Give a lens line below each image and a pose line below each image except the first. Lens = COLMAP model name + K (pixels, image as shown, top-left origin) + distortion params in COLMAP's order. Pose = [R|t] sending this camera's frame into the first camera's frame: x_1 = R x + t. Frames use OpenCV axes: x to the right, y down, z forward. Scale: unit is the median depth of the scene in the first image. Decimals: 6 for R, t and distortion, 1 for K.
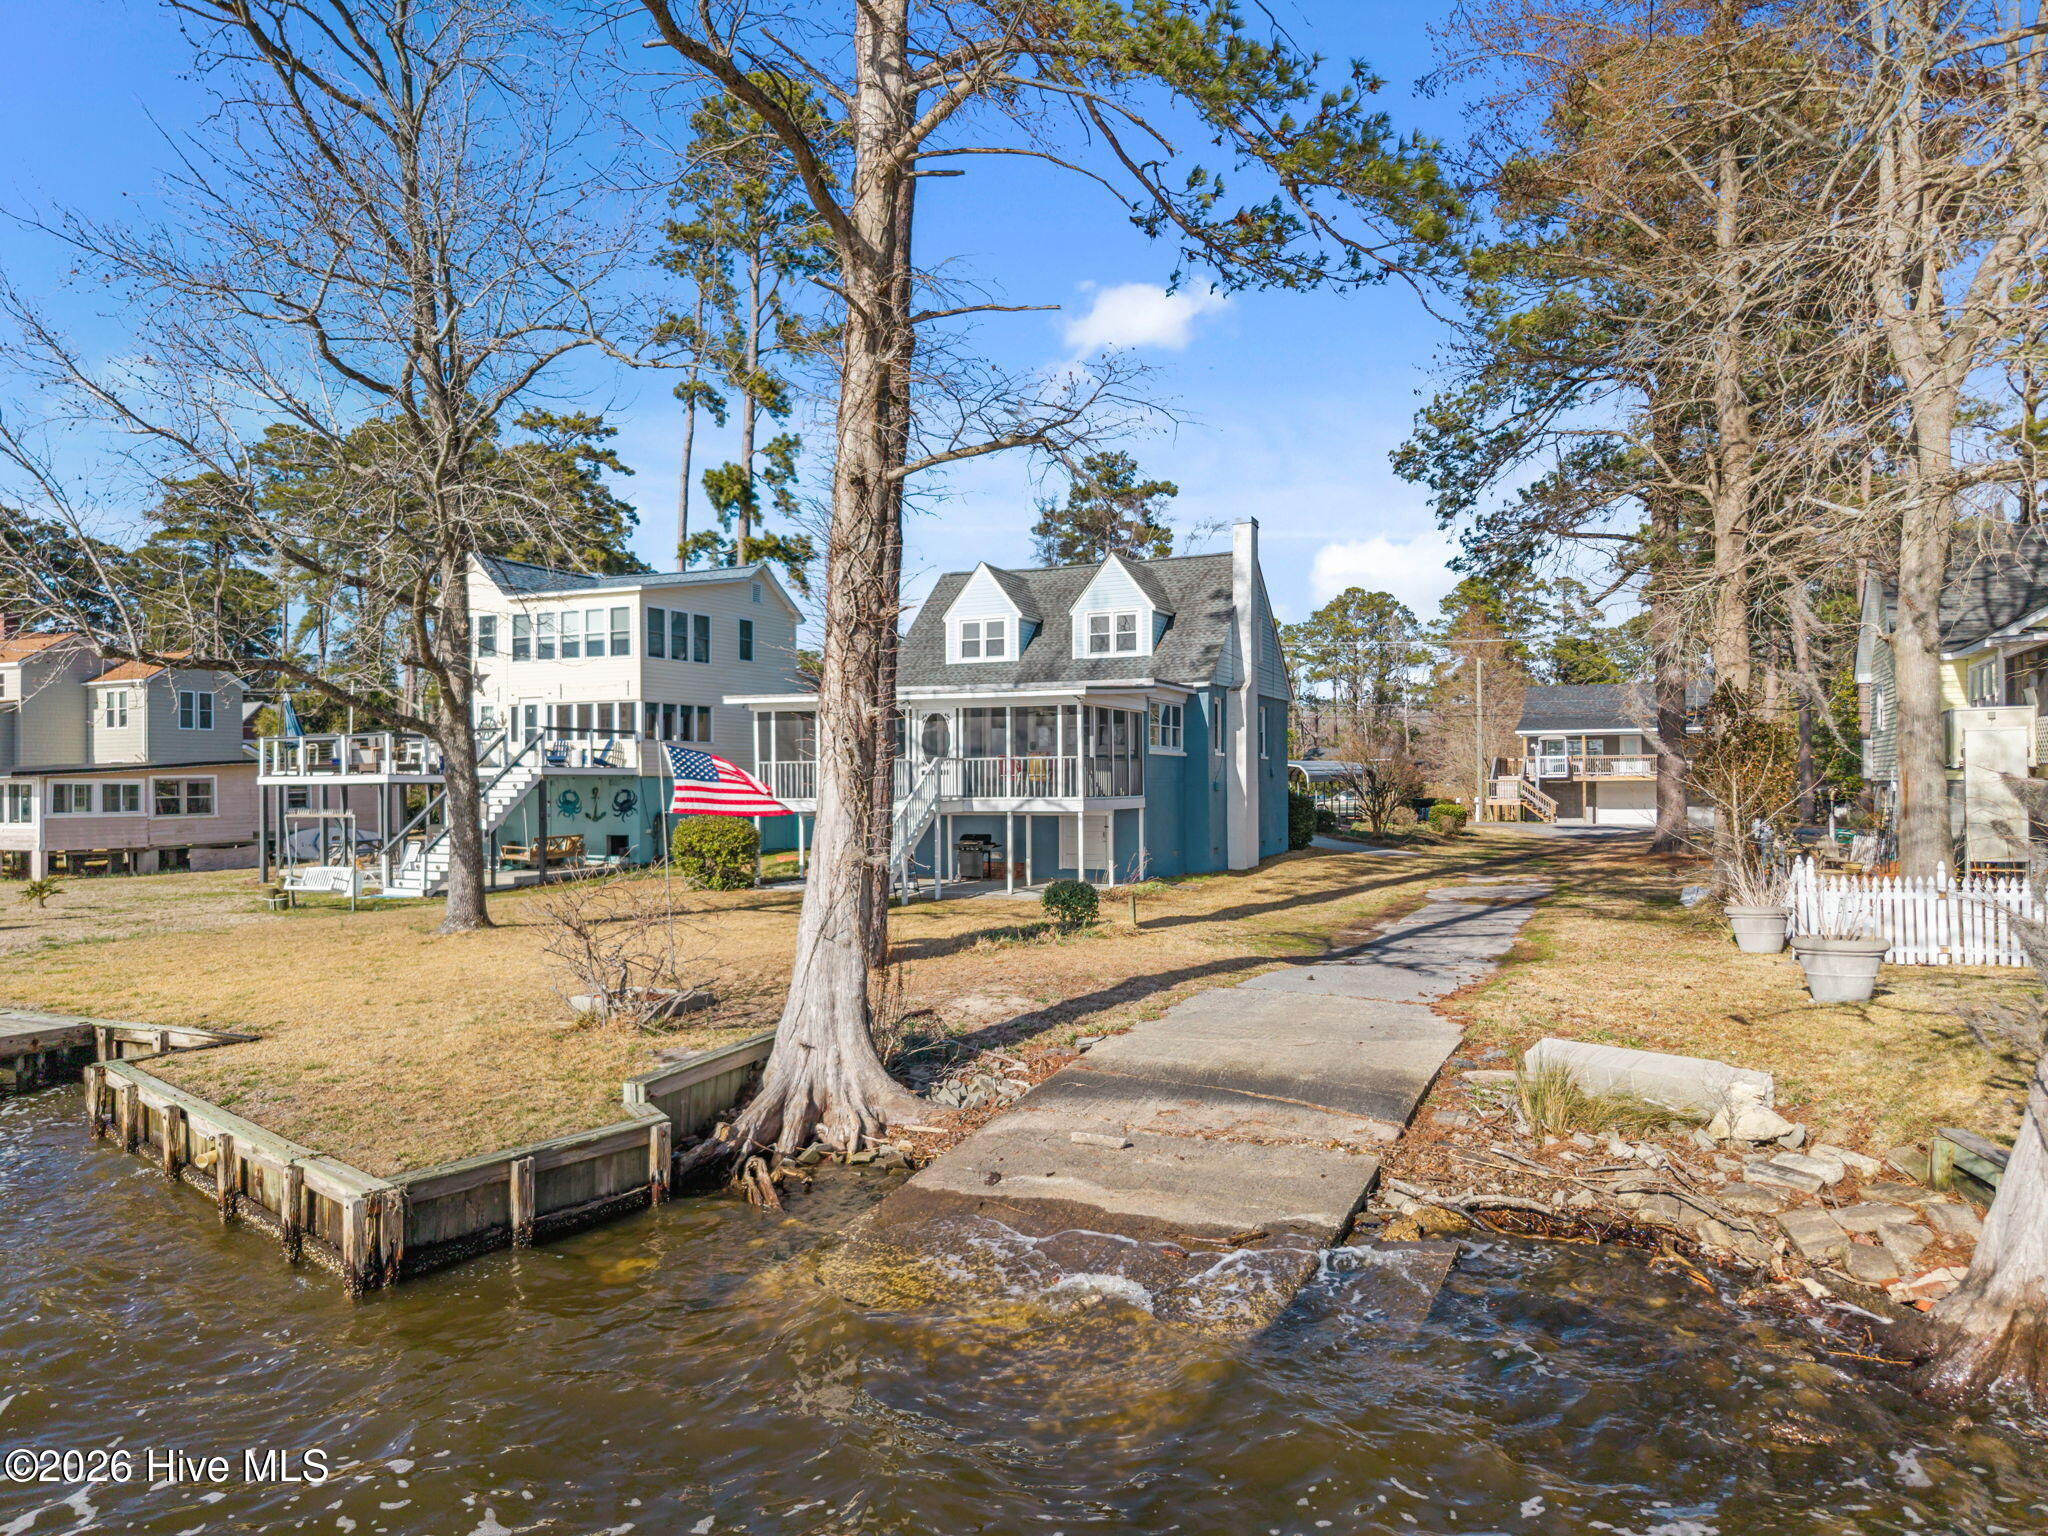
lens RADIAL K [[1389.9, 0, 1012.7], [0, 1389.9, 774.4], [0, 0, 1]] dist [-0.000118, -0.006623]
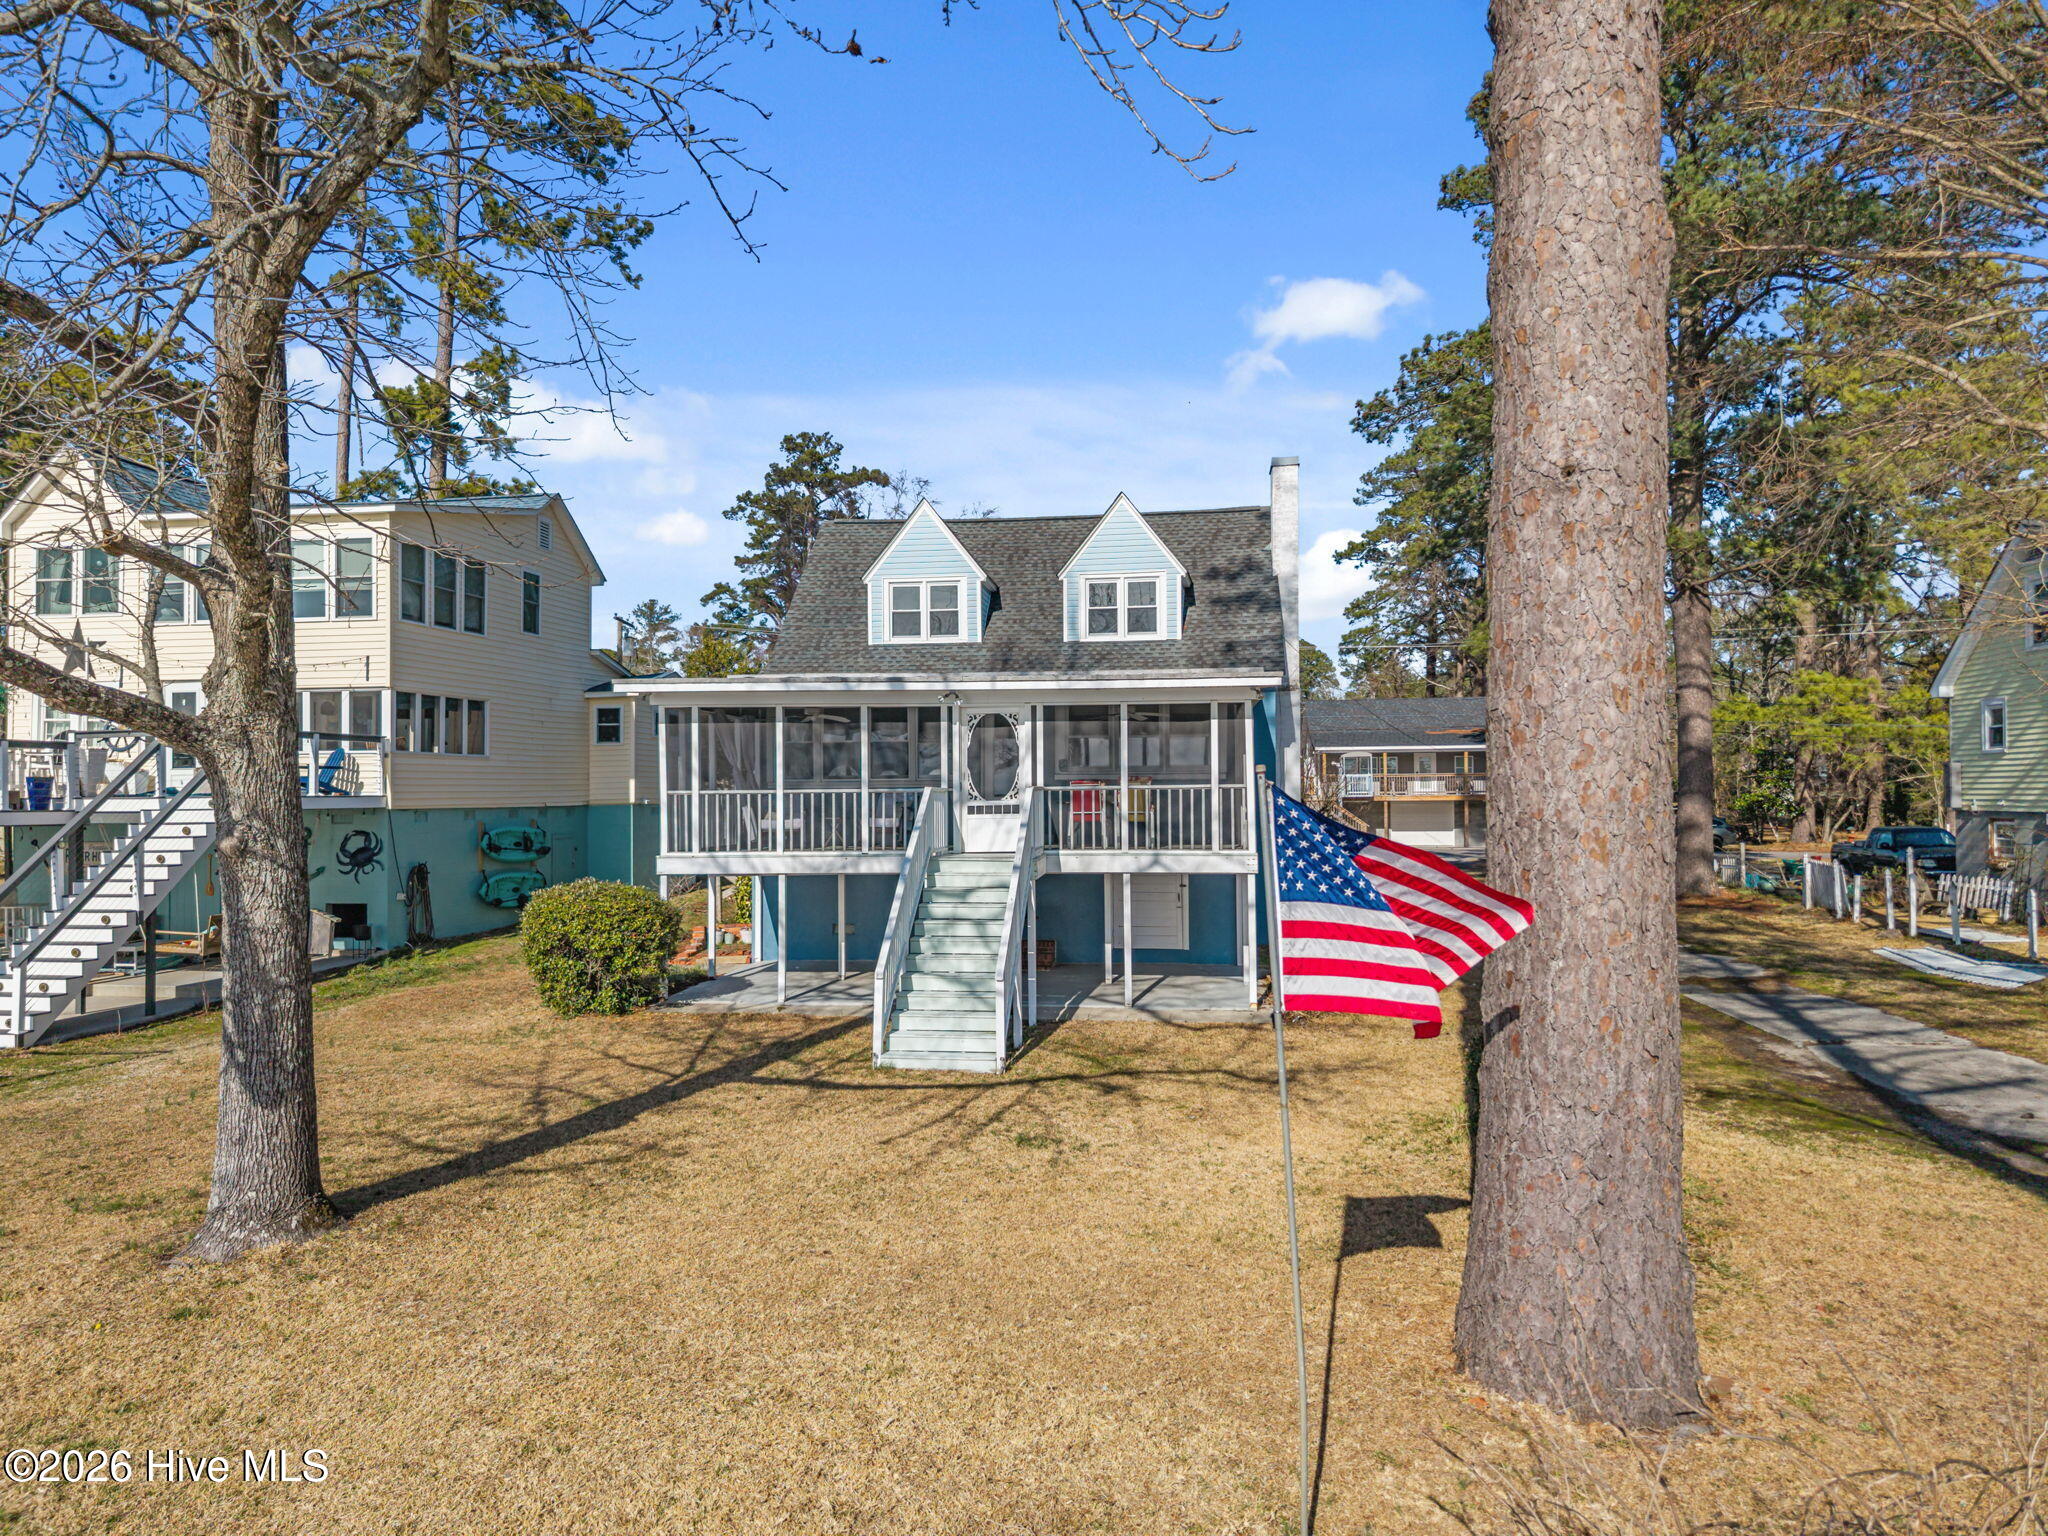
lens RADIAL K [[1389.9, 0, 1015.2], [0, 1389.9, 788.3], [0, 0, 1]] dist [-0.000118, -0.006623]
pose [[0.961038, 0.000781, 0.276416, -0.167909], [-0.001245, 0.999998, 0.001505, -0.009419], [-0.276415, -0.001790, 0.961037, 0.316878]]
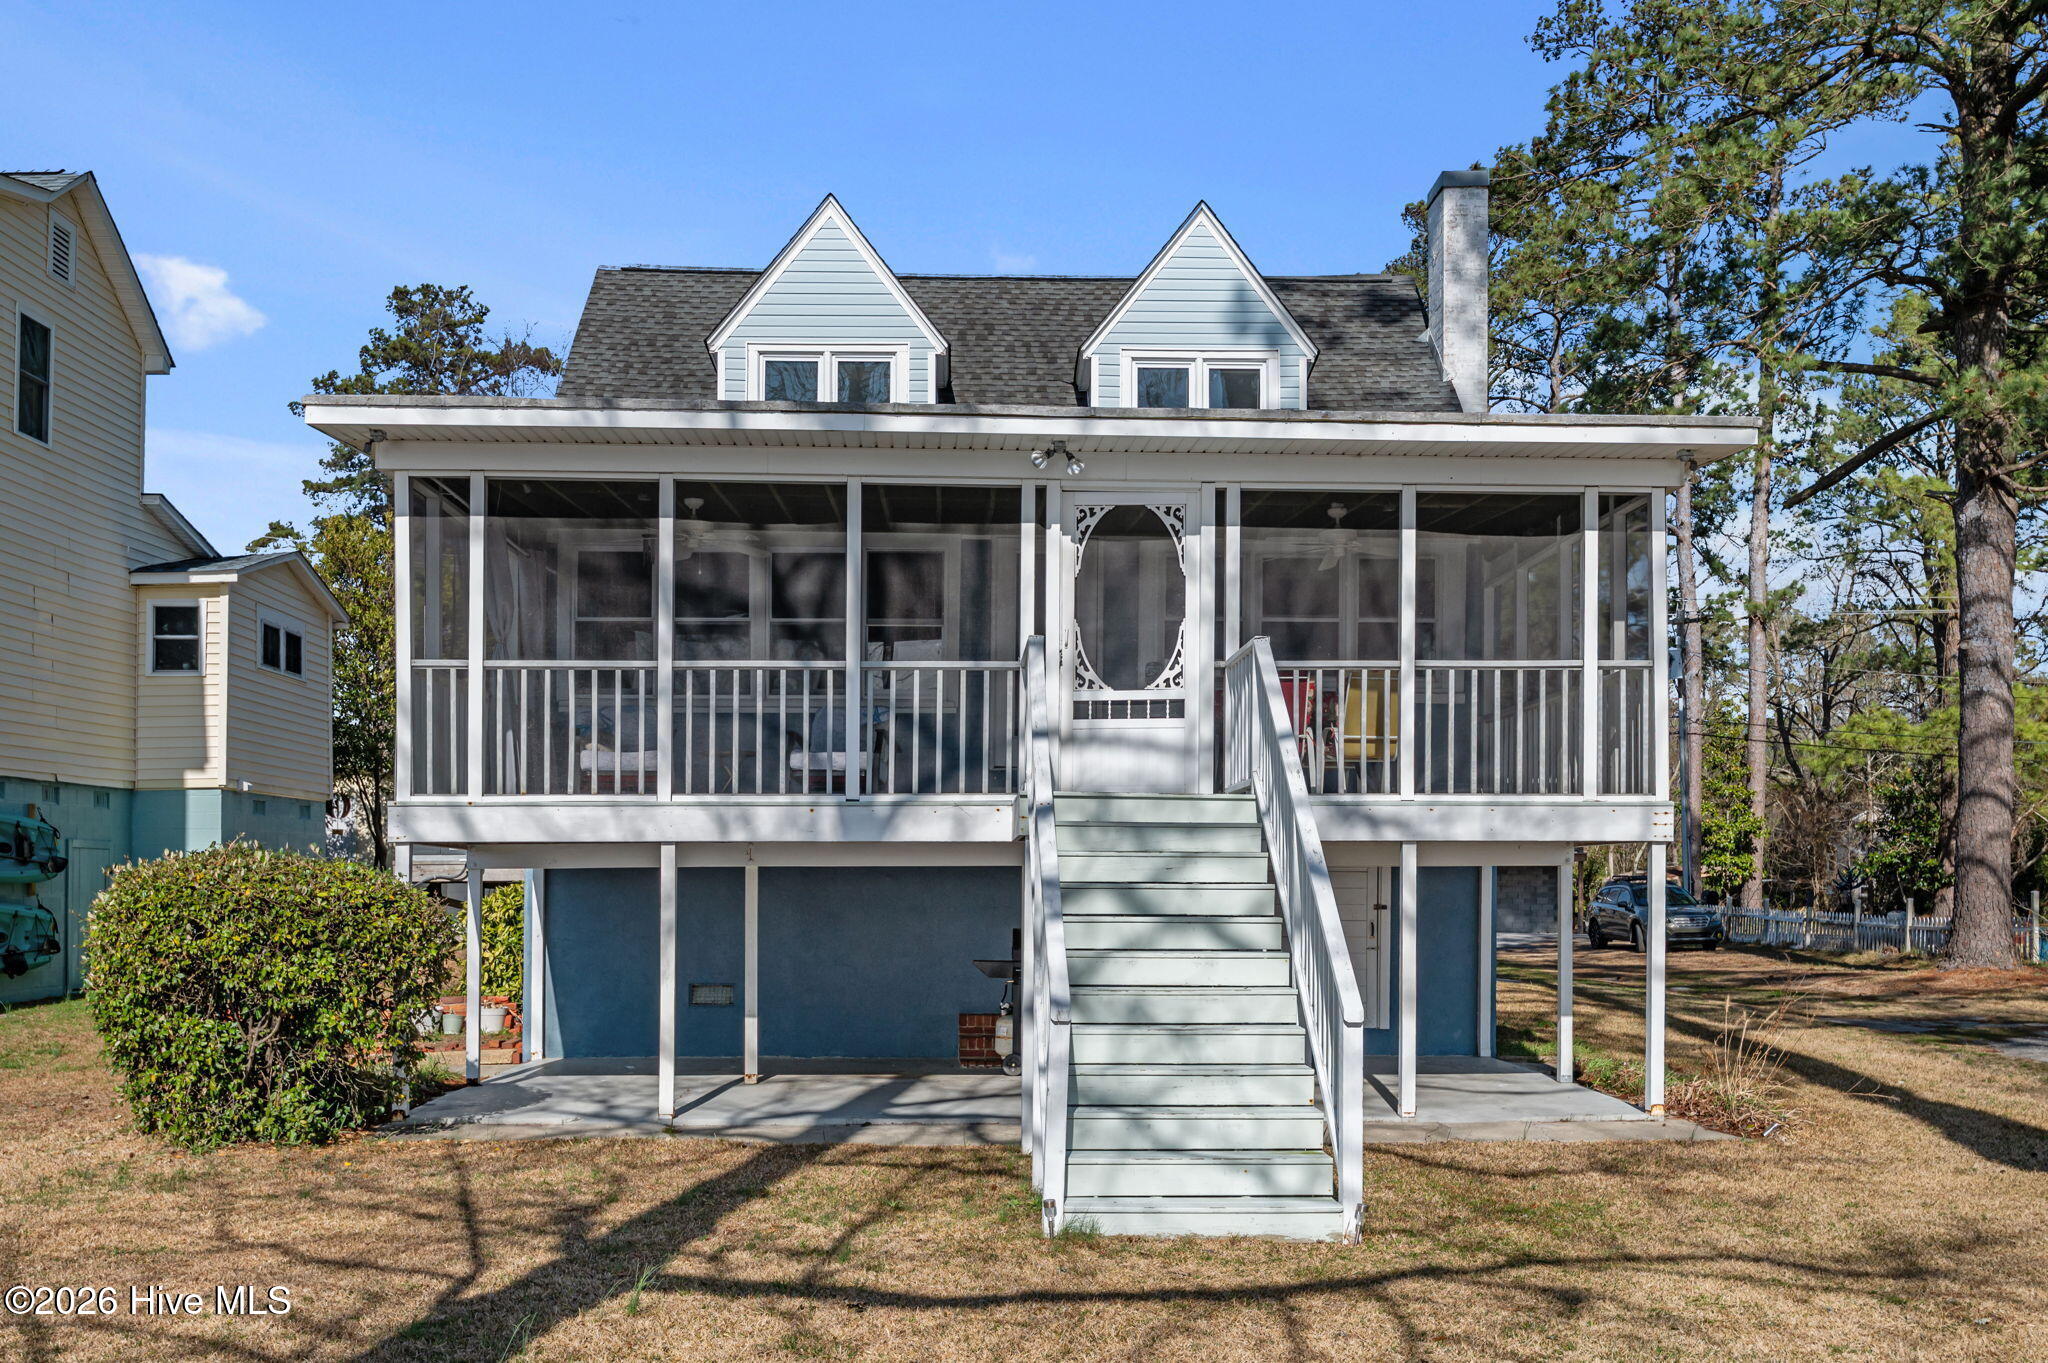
lens RADIAL K [[2042.3, 0, 1047.9], [0, 2042.3, 824.0], [0, 0, 1]] dist [-0.015724, 0.000000]
pose [[0.900490, 0.020499, 0.434393, -0.200850], [-0.009213, 0.999563, -0.028070, 0.027217], [-0.434778, 0.021275, 0.900286, 0.482599]]
